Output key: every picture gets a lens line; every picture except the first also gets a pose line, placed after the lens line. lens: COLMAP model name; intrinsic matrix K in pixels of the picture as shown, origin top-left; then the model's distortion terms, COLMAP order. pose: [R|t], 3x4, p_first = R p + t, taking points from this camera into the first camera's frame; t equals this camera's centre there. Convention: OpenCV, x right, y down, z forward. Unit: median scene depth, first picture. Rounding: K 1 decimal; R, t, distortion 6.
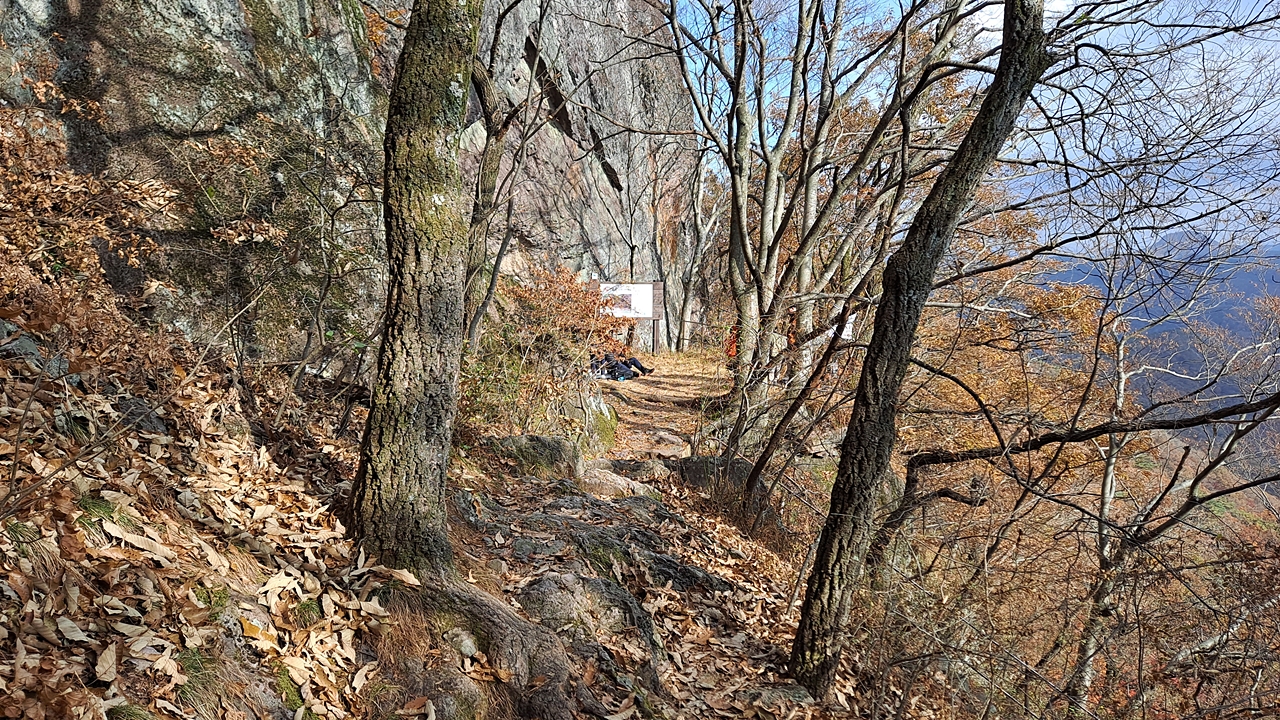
lens RADIAL K [[939.0, 0, 640.0], [0, 939.0, 360.0], [0, 0, 1]] dist [-0.000189, -0.000132]
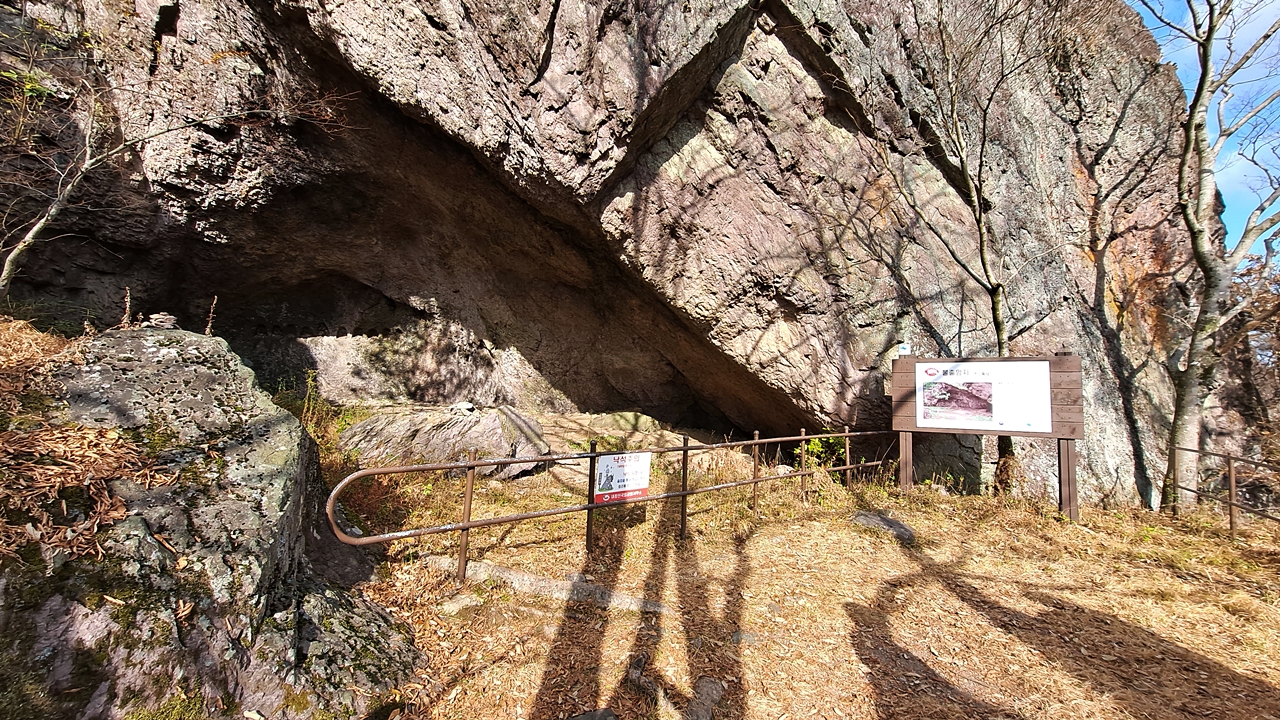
lens RADIAL K [[493.7, 0, 640.0], [0, 493.7, 360.0], [0, 0, 1]] dist [0.001004, 0.000227]
pose [[0.671415, -0.053662, -0.739136, 0.056992], [-0.082128, 0.985844, -0.146176, -0.028361], [0.736517, 0.158848, 0.657503, 0.681819]]
